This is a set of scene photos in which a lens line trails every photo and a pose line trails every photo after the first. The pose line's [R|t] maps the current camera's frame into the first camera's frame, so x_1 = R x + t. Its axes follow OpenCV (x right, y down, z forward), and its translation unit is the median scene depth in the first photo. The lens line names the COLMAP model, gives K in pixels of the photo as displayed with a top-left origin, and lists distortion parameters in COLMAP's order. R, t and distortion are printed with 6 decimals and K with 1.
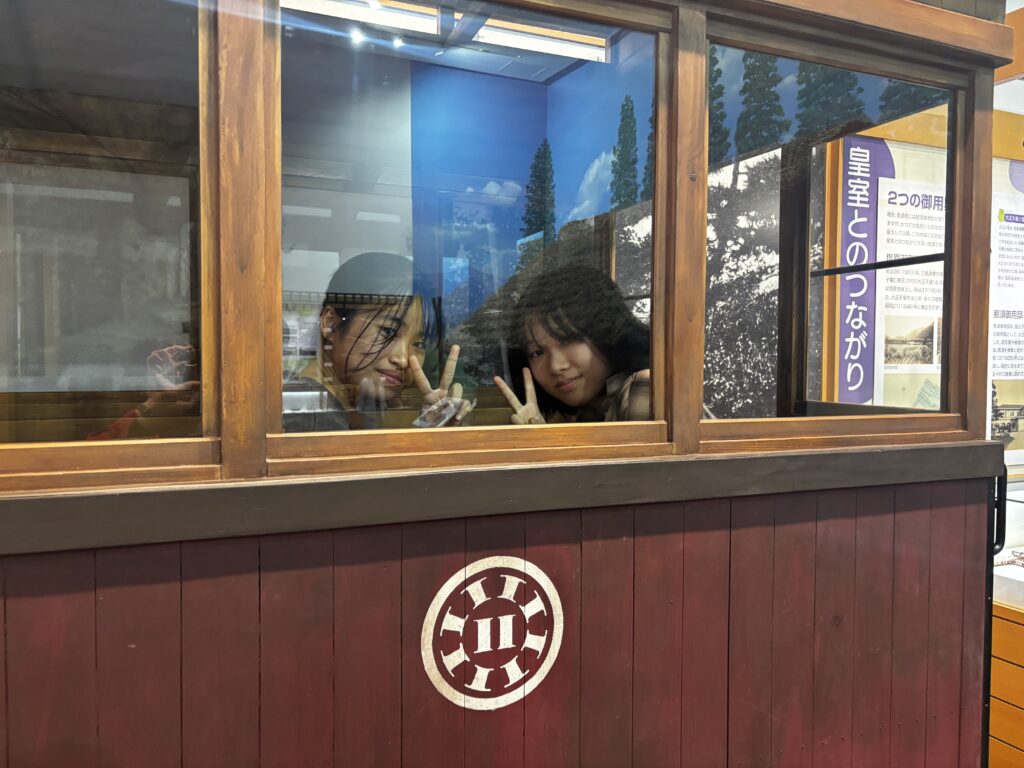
lens RADIAL K [[775.0, 0, 514.3], [0, 775.0, 379.9], [0, 0, 1]] dist [0.000157, 0.000050]
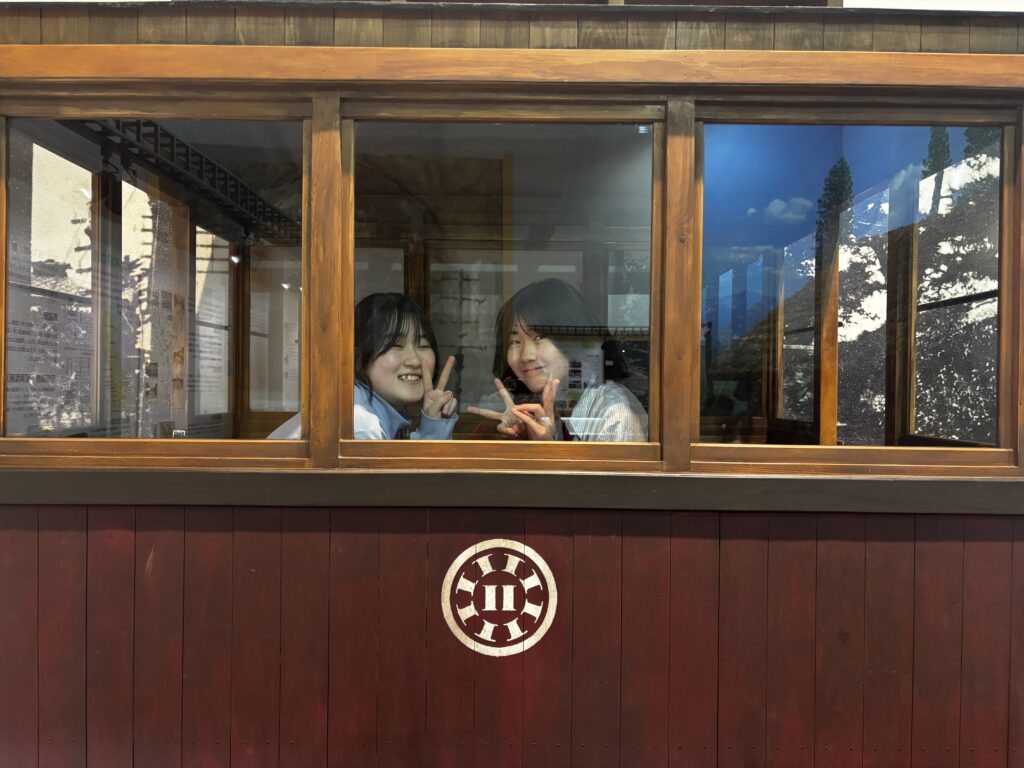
lens RADIAL K [[775.0, 0, 509.1], [0, 775.0, 389.1], [0, 0, 1]] dist [0.000157, 0.000050]
pose [[0.921959, 0.006306, -0.387236, 0.456123], [-0.017273, 0.999542, -0.024848, 0.003986], [0.386902, 0.029598, 0.921646, -0.200577]]
